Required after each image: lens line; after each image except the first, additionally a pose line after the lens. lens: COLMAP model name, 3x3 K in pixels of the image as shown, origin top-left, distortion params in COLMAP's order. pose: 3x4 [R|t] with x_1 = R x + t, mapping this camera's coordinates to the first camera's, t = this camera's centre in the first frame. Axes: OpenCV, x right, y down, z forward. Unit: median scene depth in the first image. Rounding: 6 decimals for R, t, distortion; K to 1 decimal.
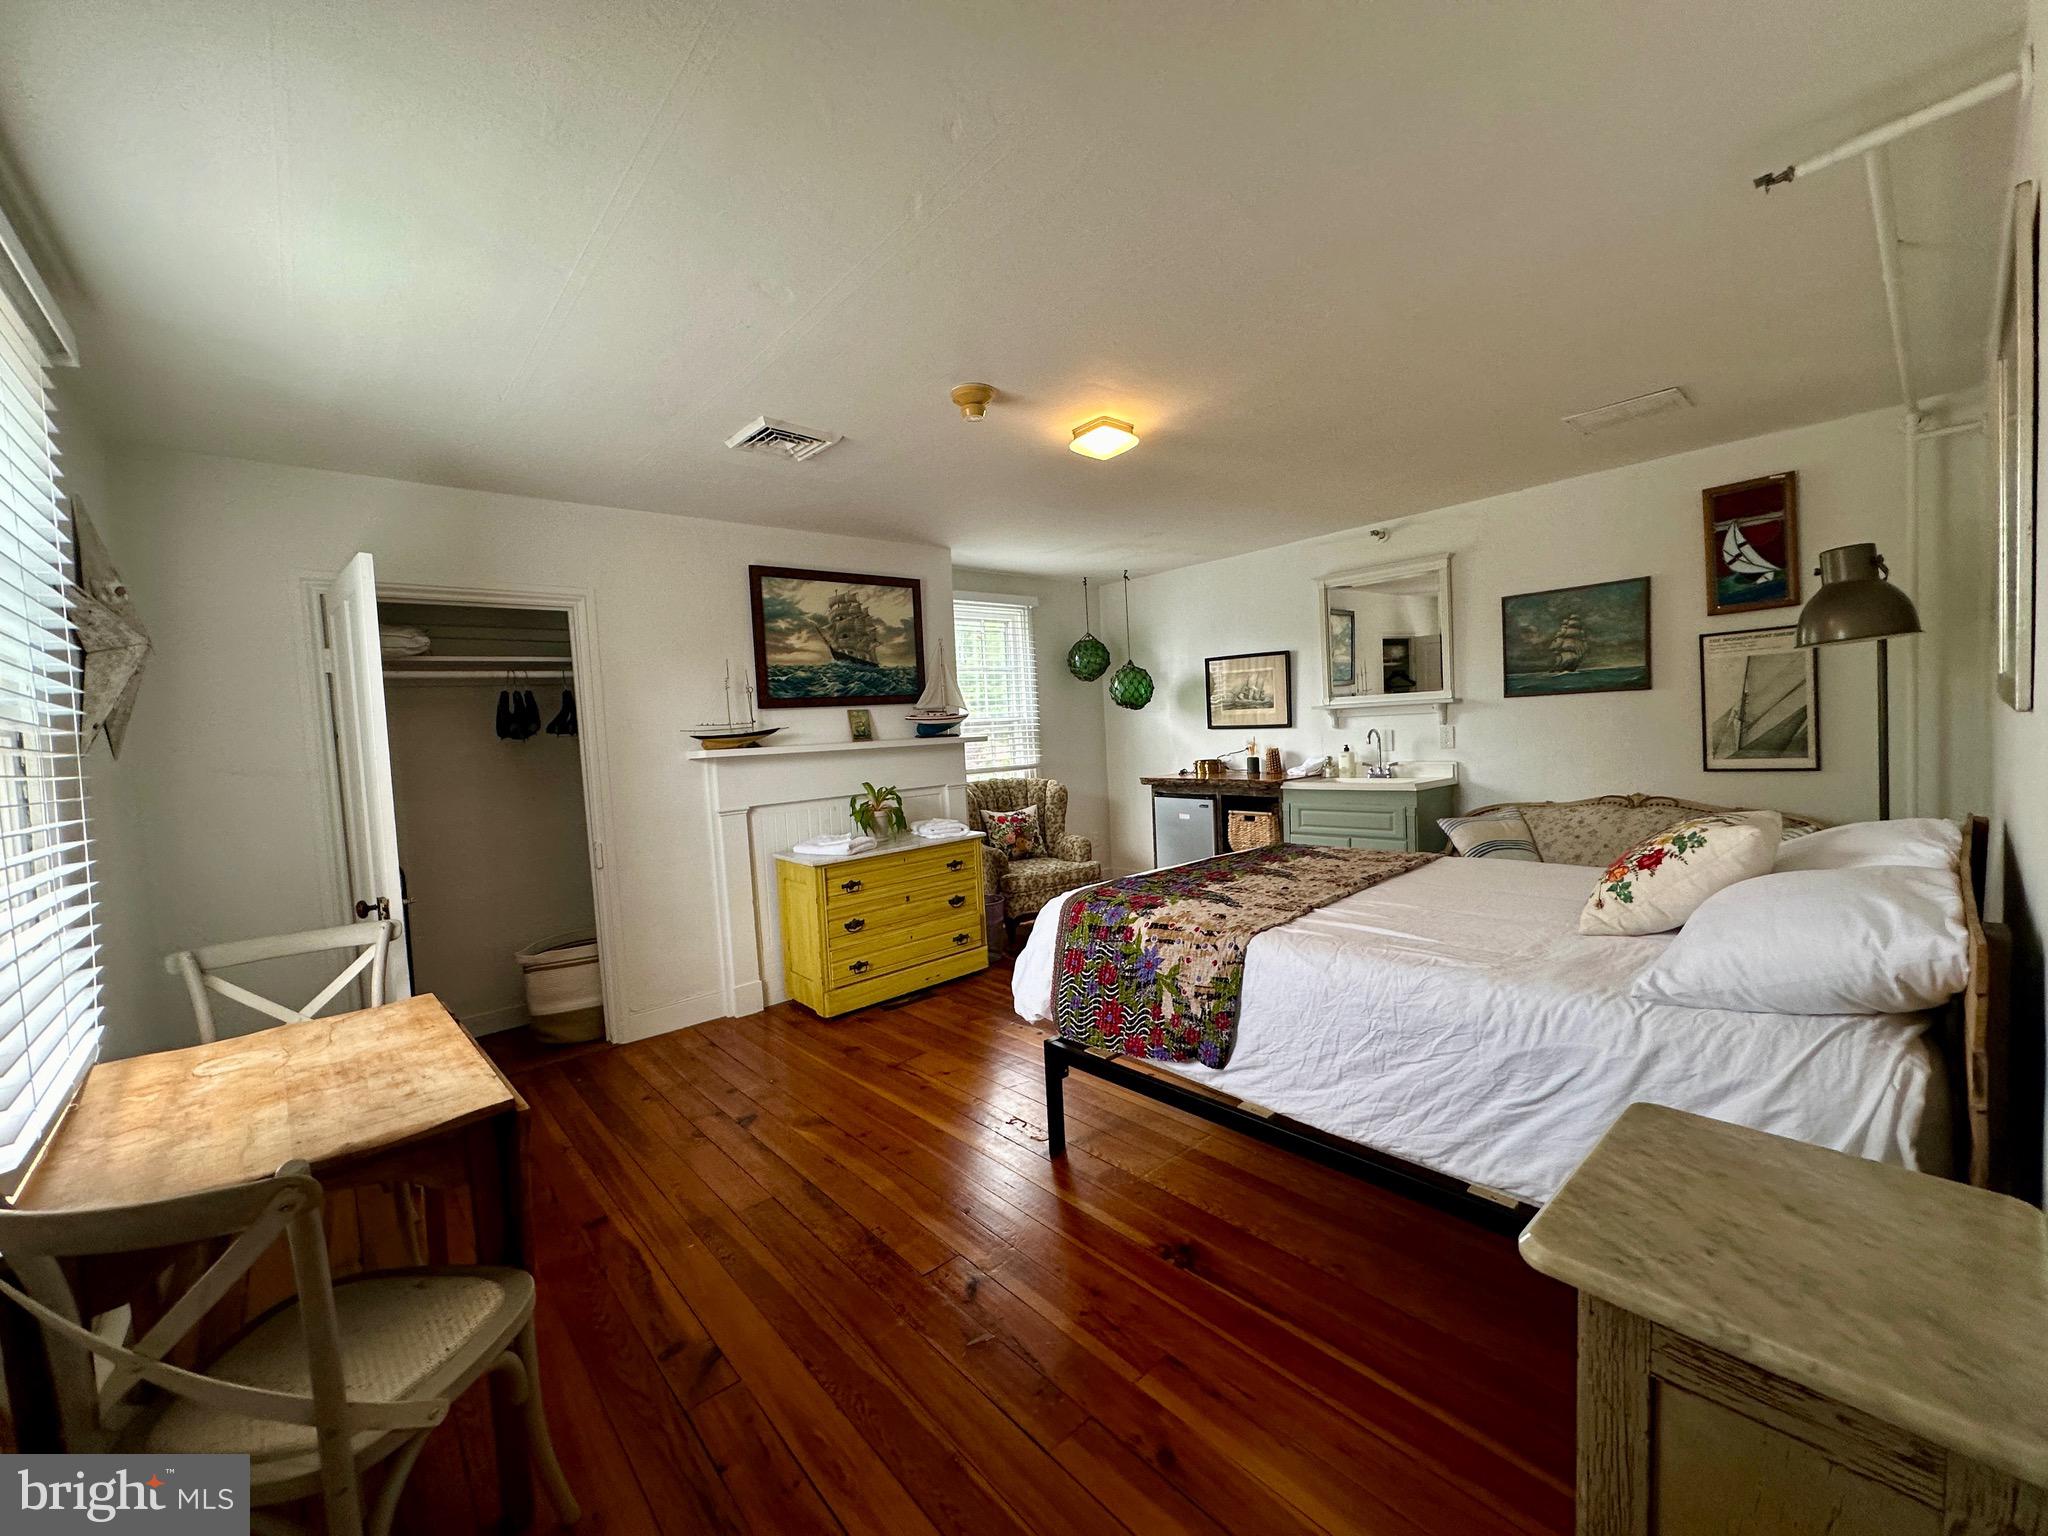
lens RADIAL K [[817.7, 0, 1022.6], [0, 817.7, 768.3], [0, 0, 1]] dist [-0.007545, 0.001270]
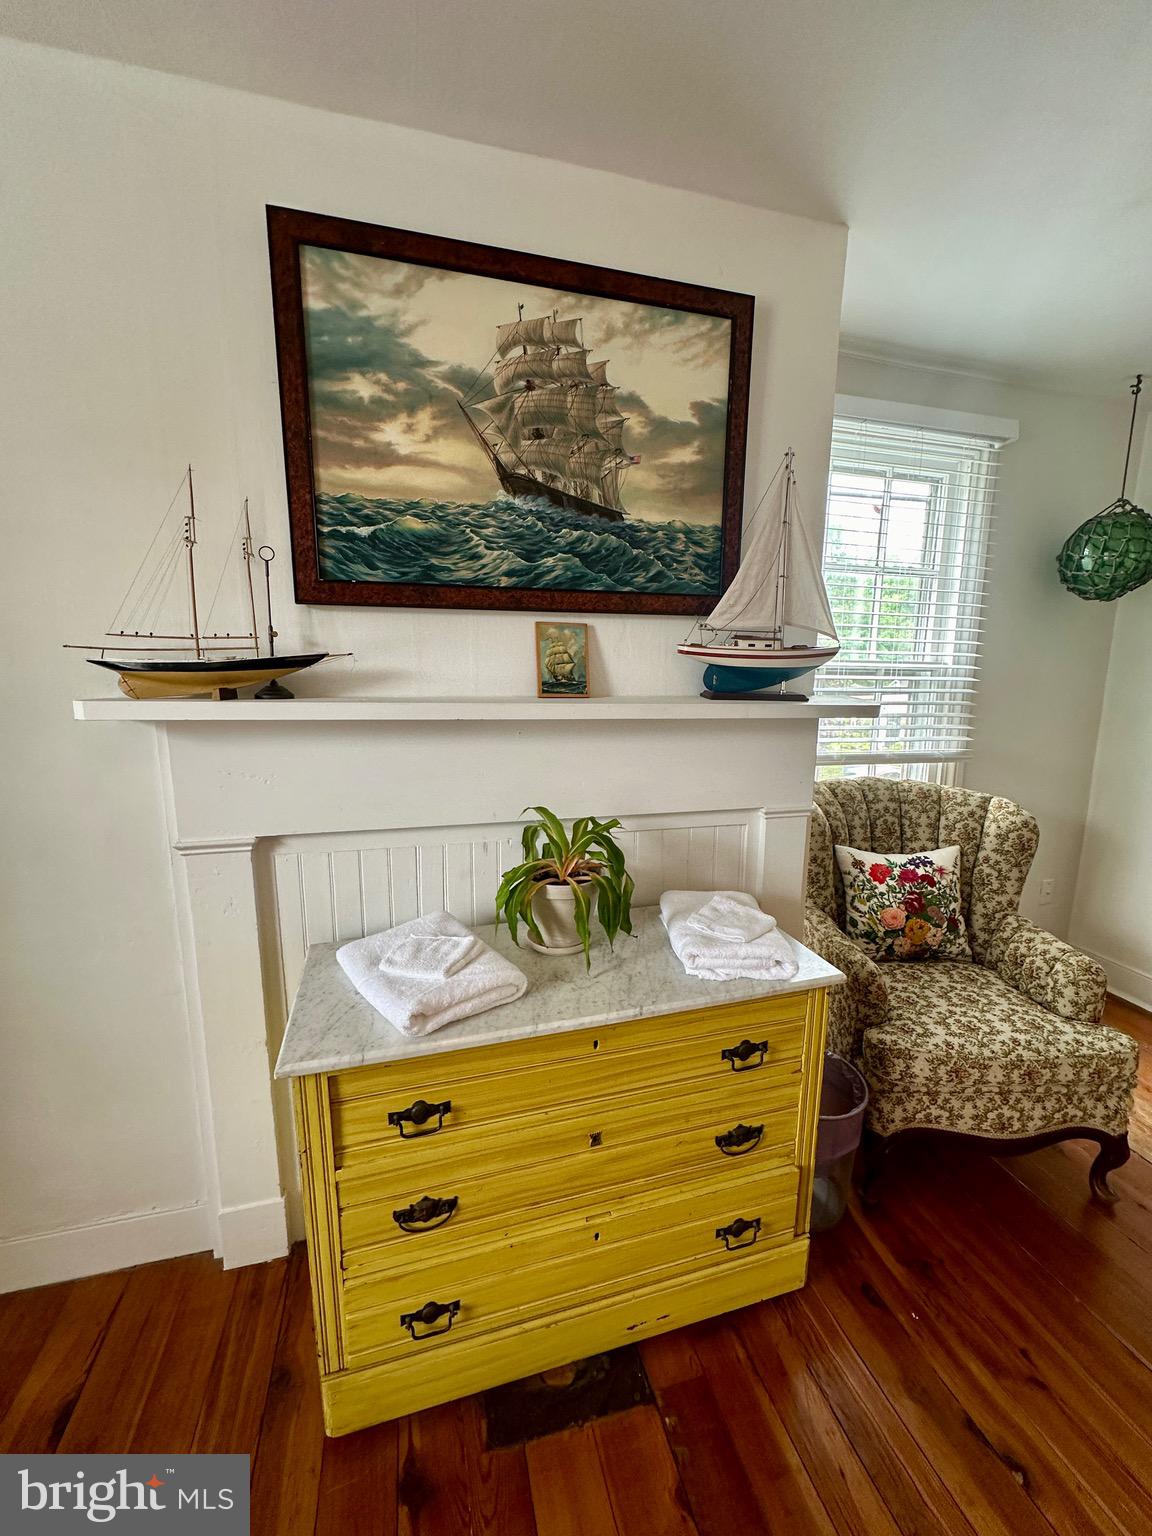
lens RADIAL K [[613.2, 0, 575.7], [0, 613.2, 769.7], [0, 0, 1]] dist [-0.007545, 0.001270]
pose [[0.896676, 0.133371, -0.422120, -0.062016], [-0.081571, 0.986988, 0.138567, -0.050493], [0.435108, -0.089817, 0.895887, 0.878034]]
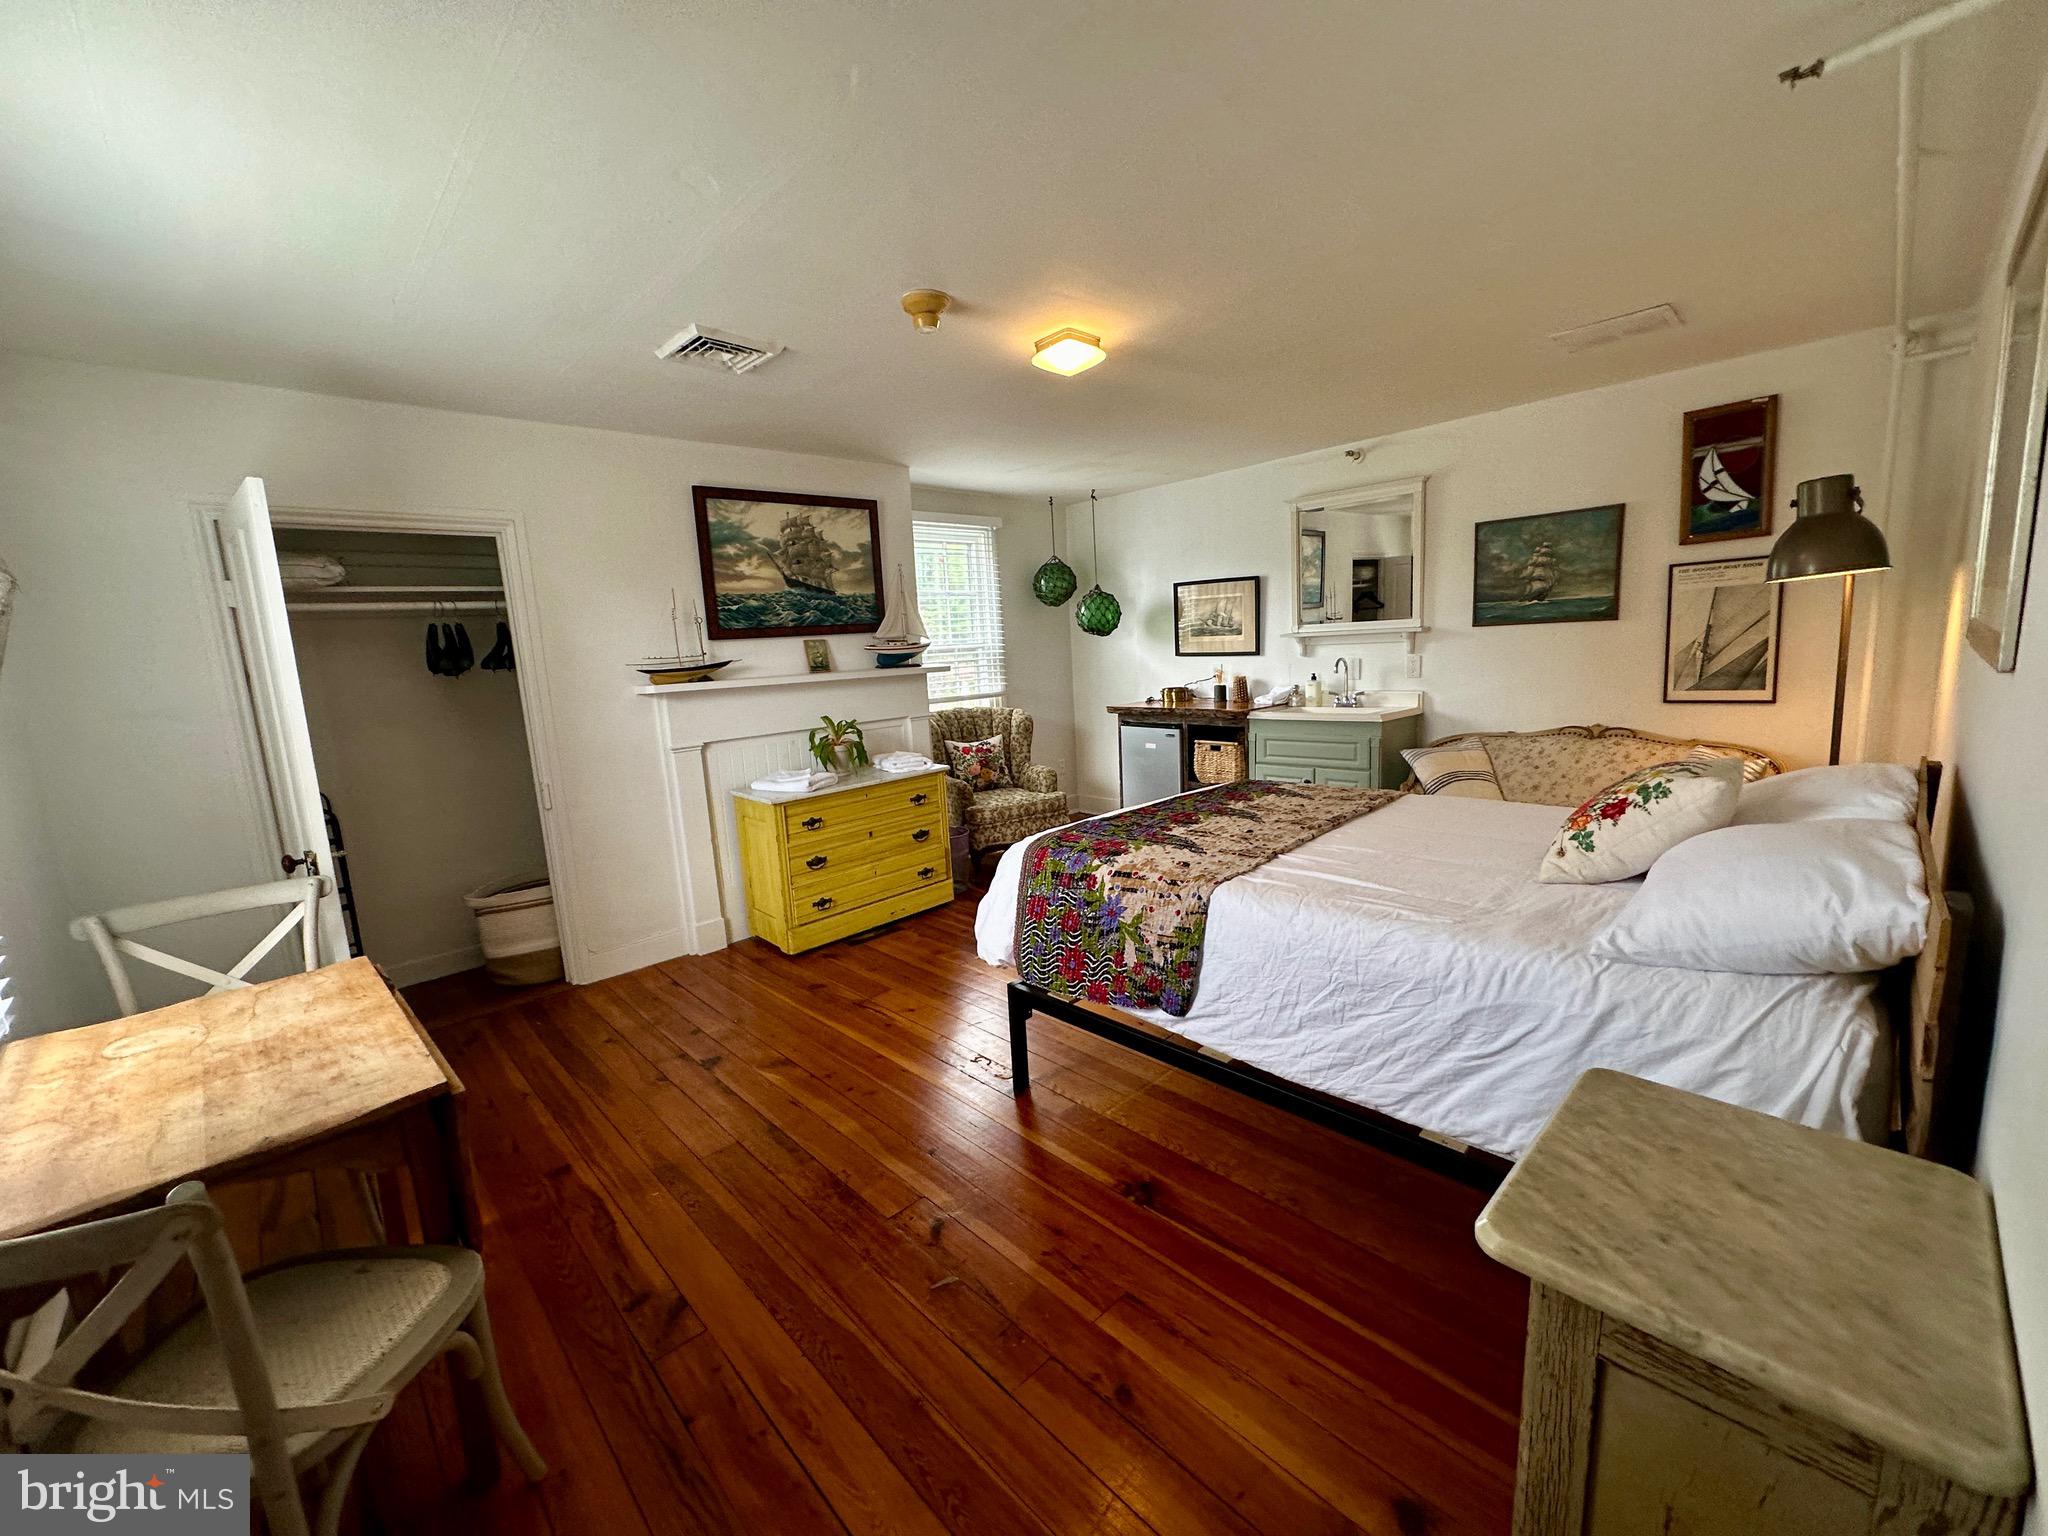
lens RADIAL K [[817.7, 0, 1023.6], [0, 817.7, 768.9], [0, 0, 1]] dist [-0.007545, 0.001270]
pose [[0.999181, -0.008184, 0.039635, 0.006028], [0.004148, 0.994894, 0.100838, -0.020272], [-0.040258, -0.100591, 0.994113, 0.023355]]
